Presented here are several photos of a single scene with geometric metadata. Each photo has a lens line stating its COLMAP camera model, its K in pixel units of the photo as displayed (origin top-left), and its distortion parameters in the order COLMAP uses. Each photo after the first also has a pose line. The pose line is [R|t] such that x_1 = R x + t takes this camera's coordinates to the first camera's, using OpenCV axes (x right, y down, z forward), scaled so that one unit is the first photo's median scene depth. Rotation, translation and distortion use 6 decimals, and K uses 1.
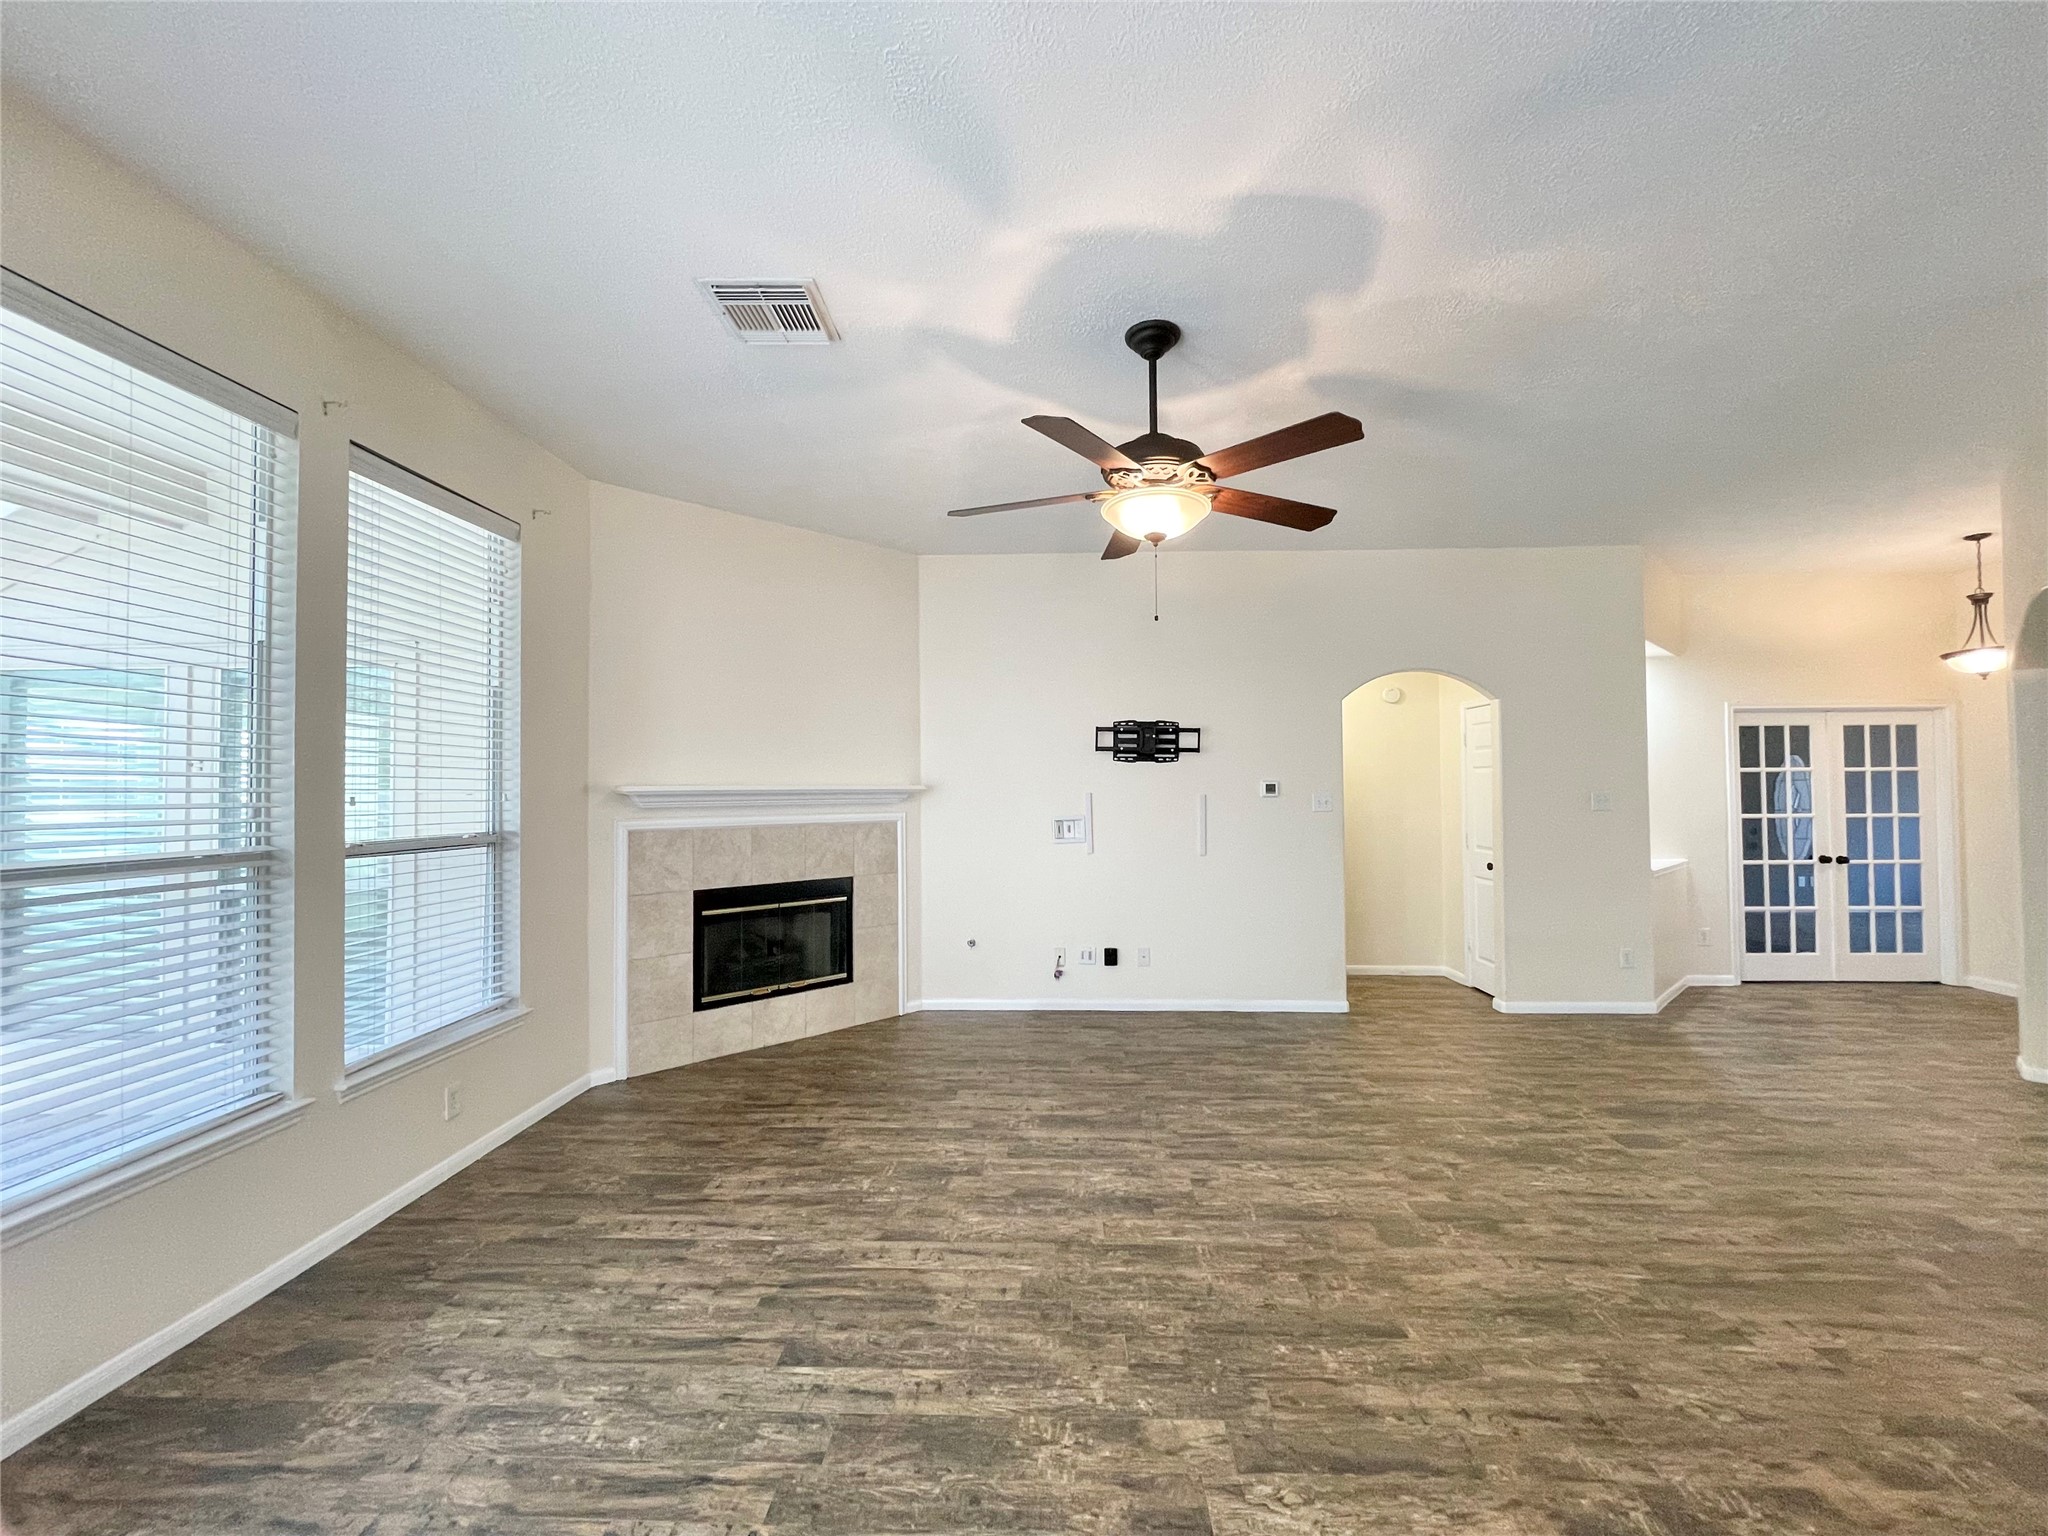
lens RADIAL K [[823.7, 0, 1027.7], [0, 823.7, 771.4], [0, 0, 1]] dist [-0.003165, 0.000143]
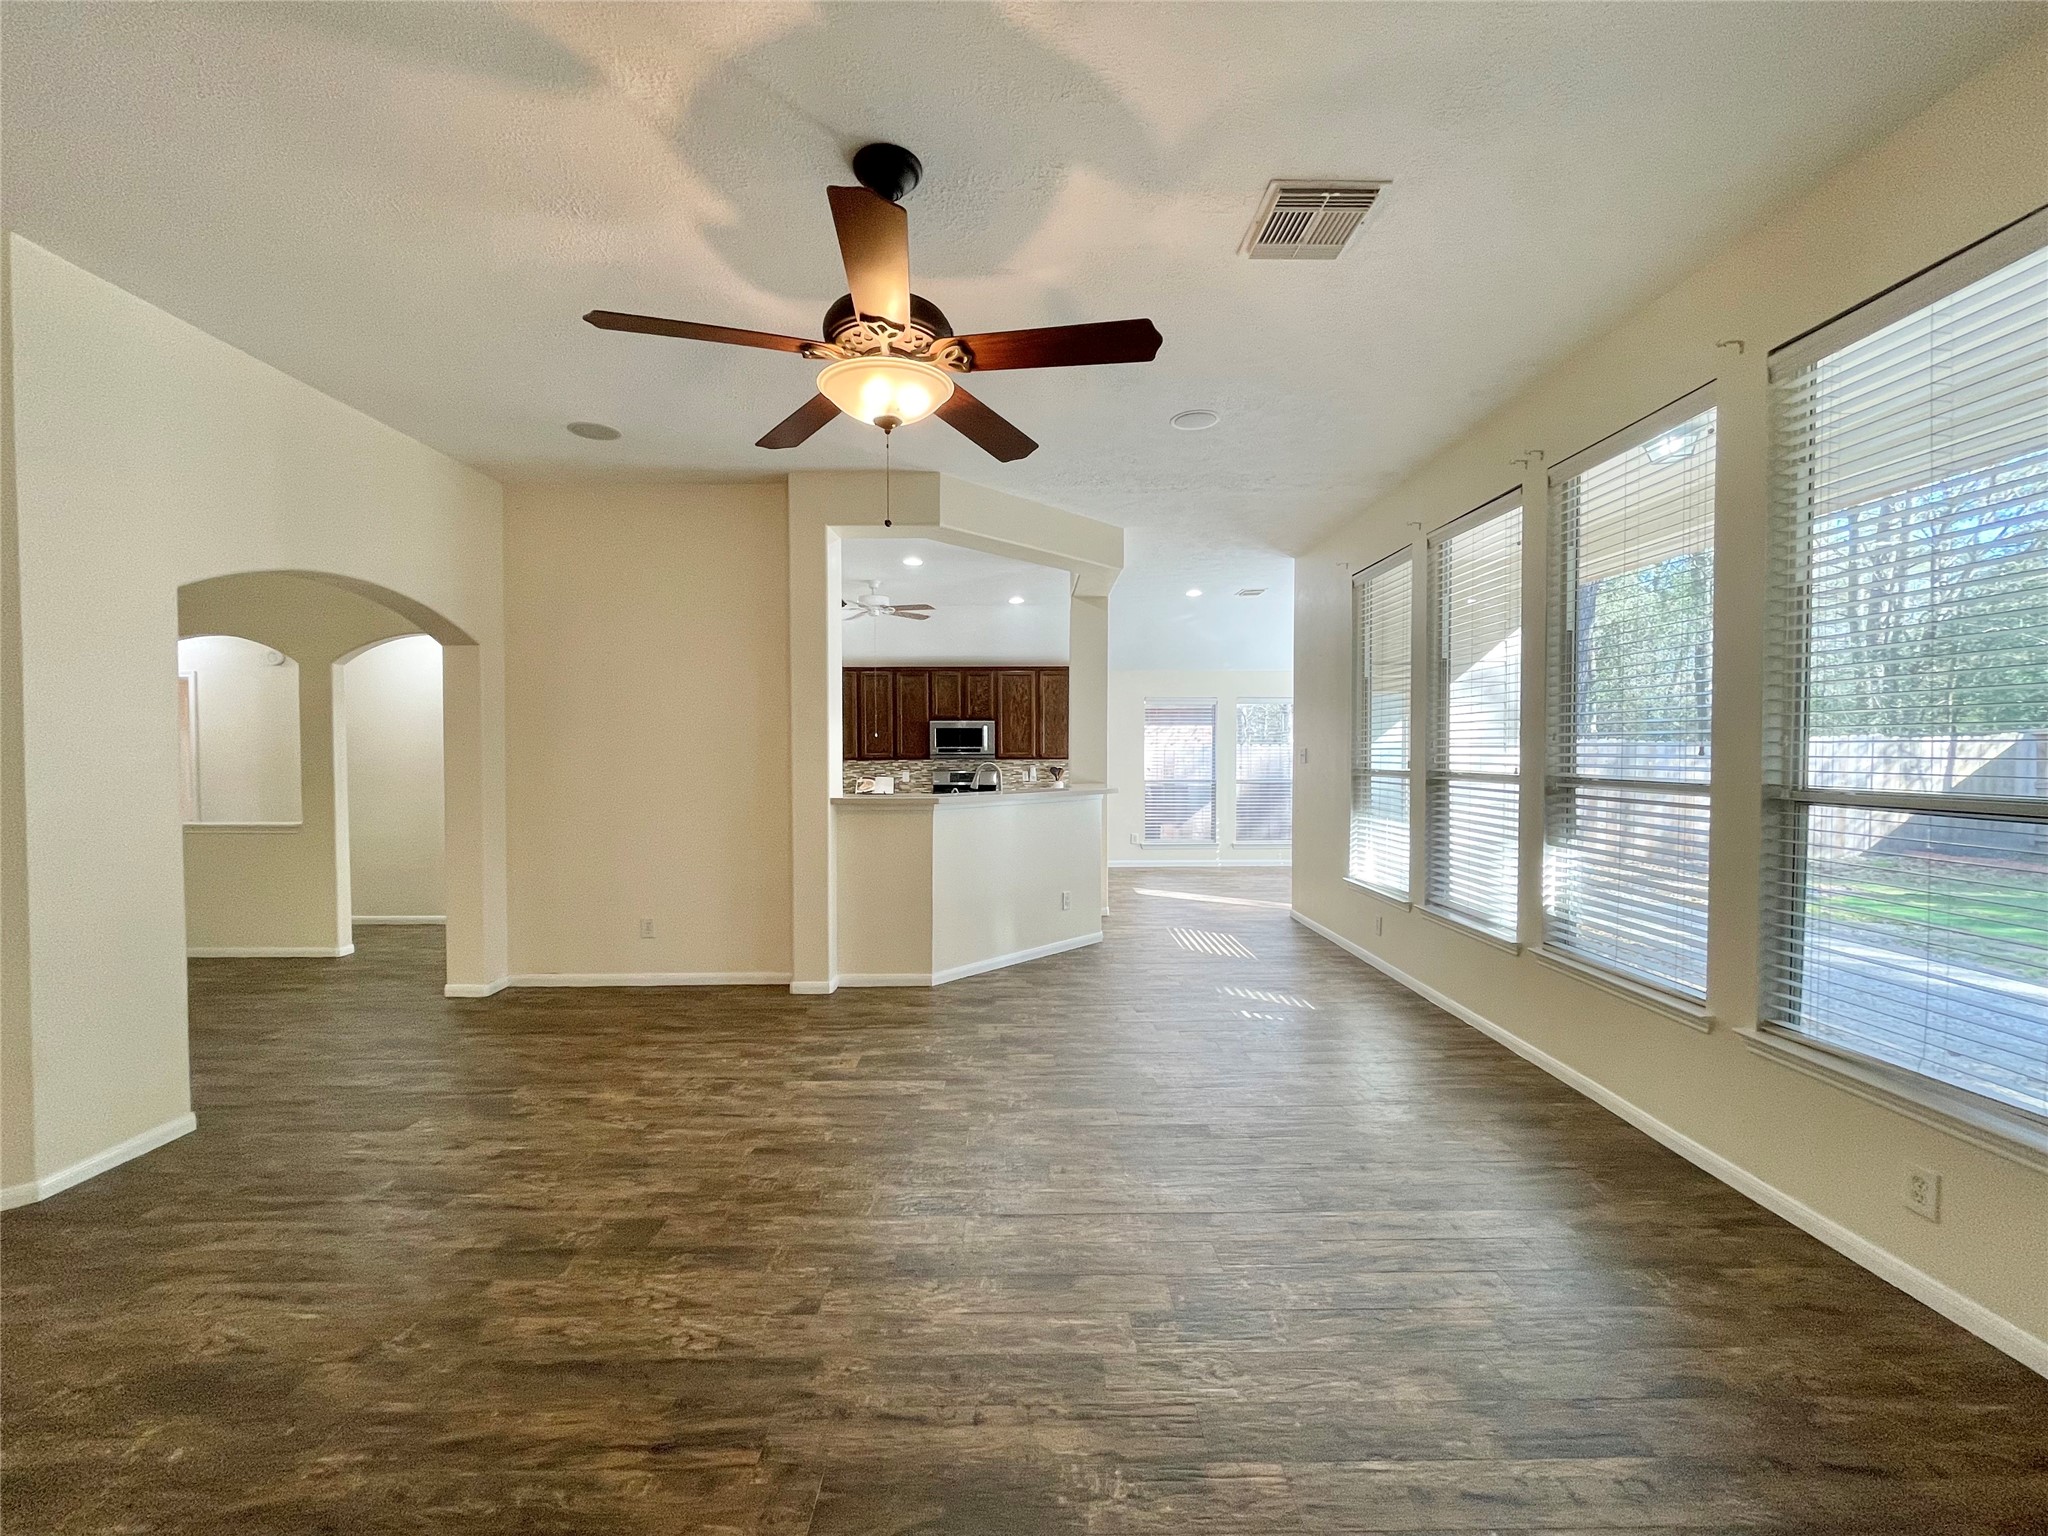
lens RADIAL K [[823.7, 0, 1028.3], [0, 823.7, 766.0], [0, 0, 1]] dist [-0.003165, 0.000143]
pose [[-0.998860, 0.008711, -0.046932, 0.046367], [0.008954, 0.999948, -0.004962, 0.047704], [0.046886, -0.005377, -0.998886, 1.451124]]
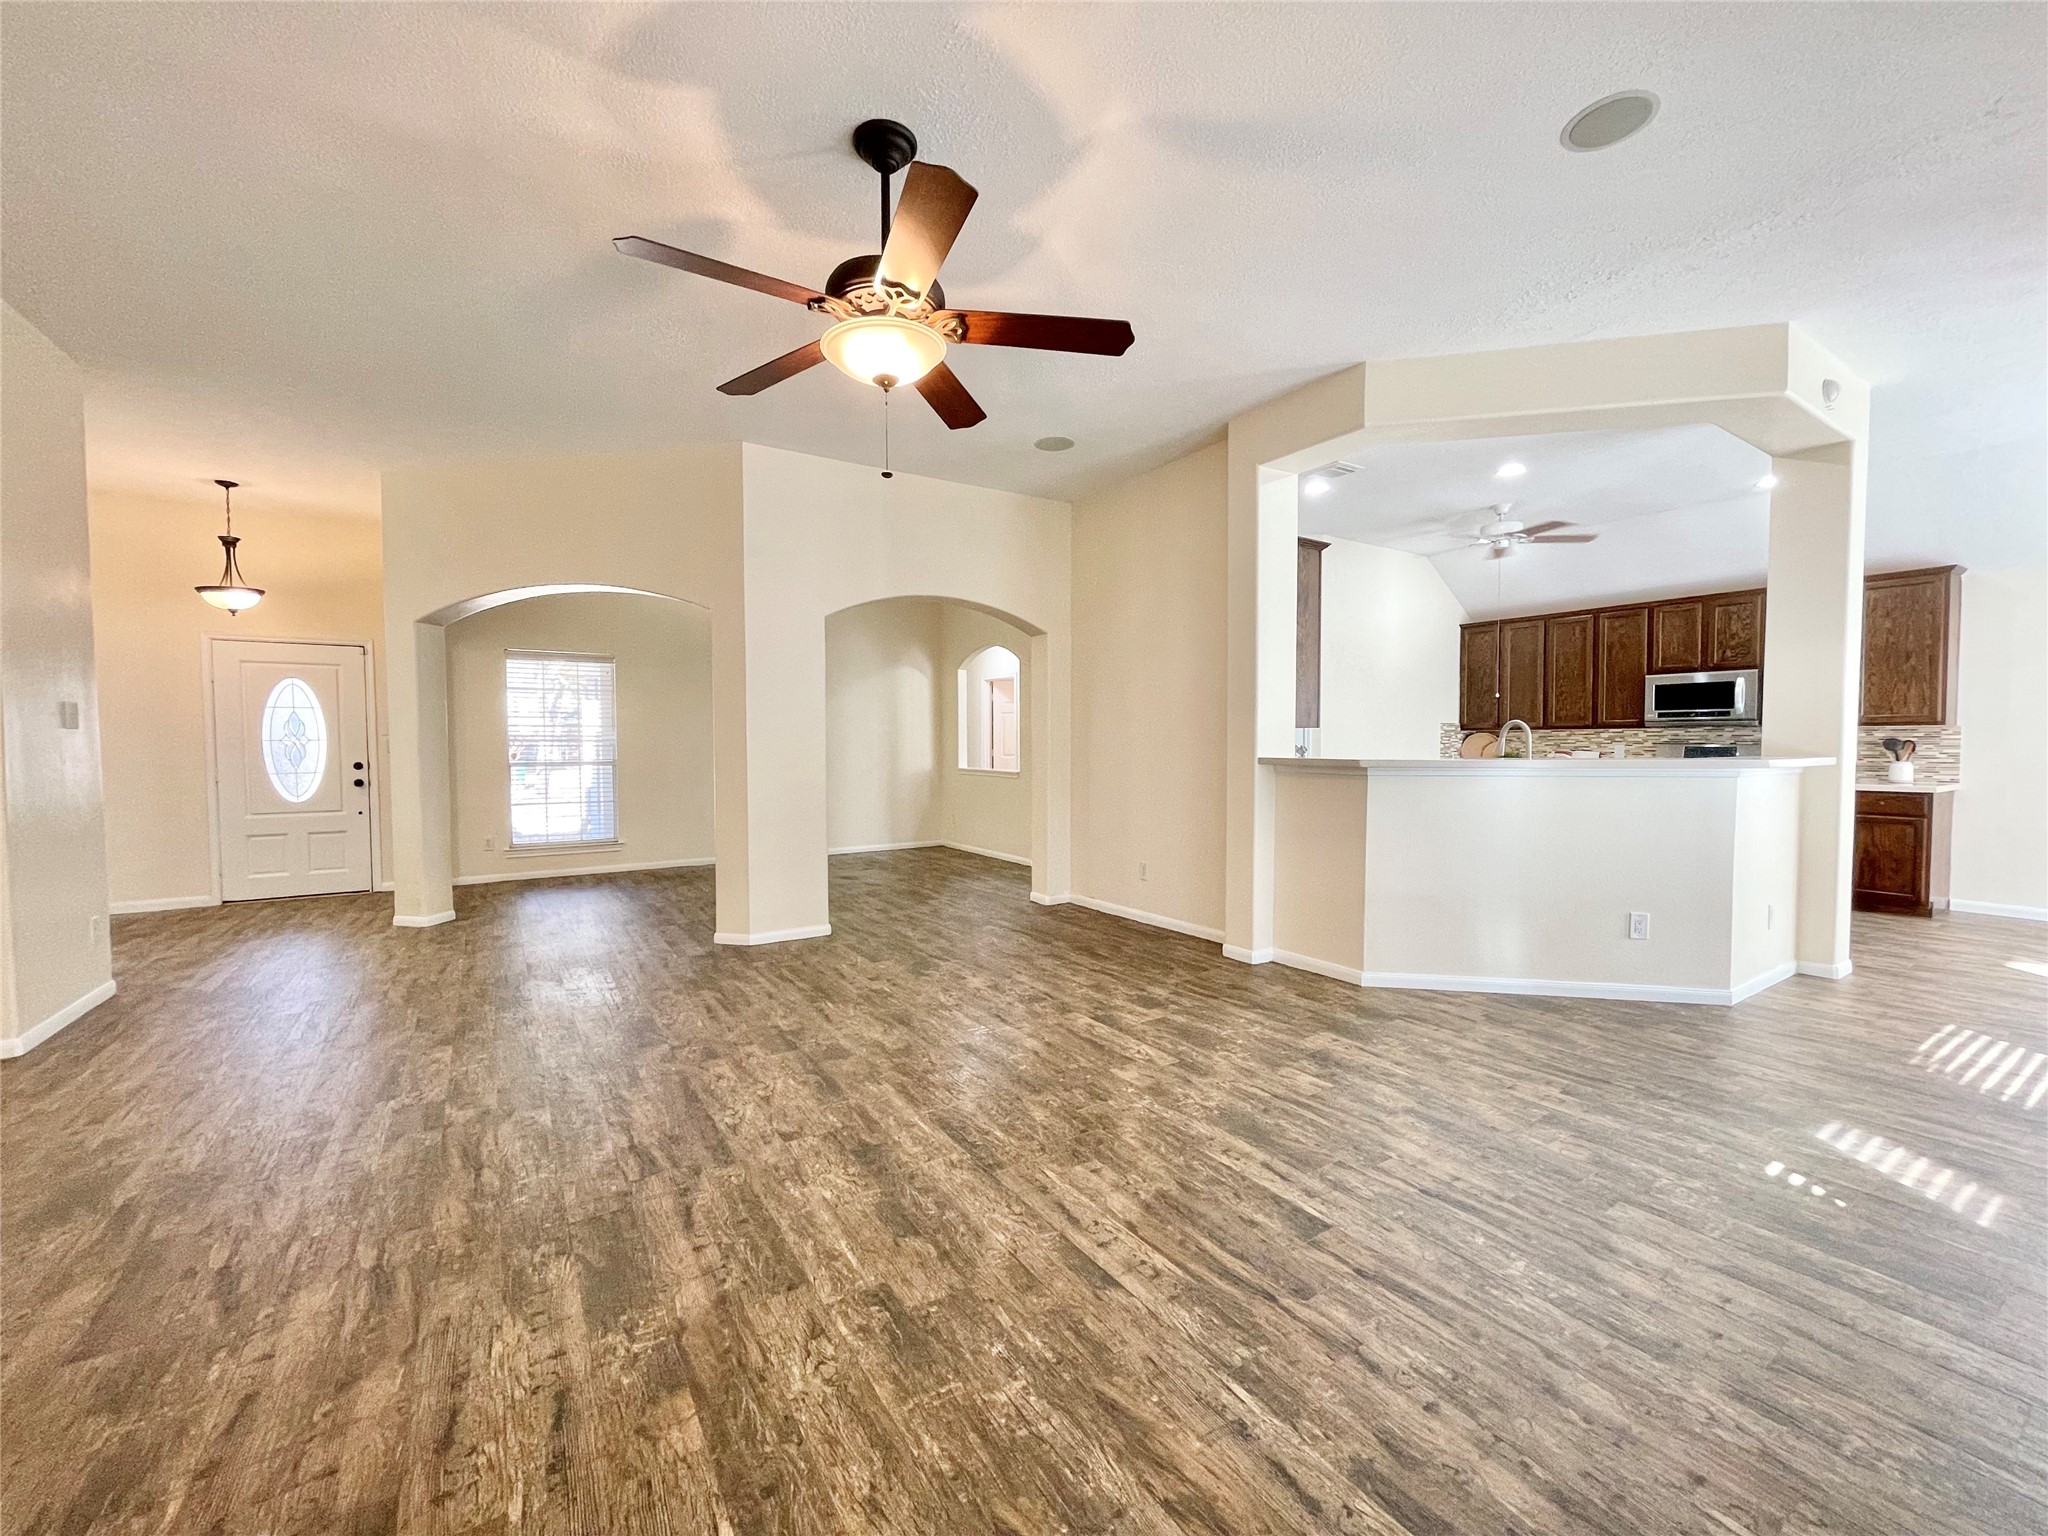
lens RADIAL K [[823.7, 0, 1029.6], [0, 823.7, 772.7], [0, 0, 1]] dist [-0.003165, 0.000143]
pose [[-0.577005, -0.025887, 0.816330, -0.526251], [-0.011555, 0.999656, 0.023533, 0.088426], [-0.816659, 0.004146, -0.577105, 1.102877]]
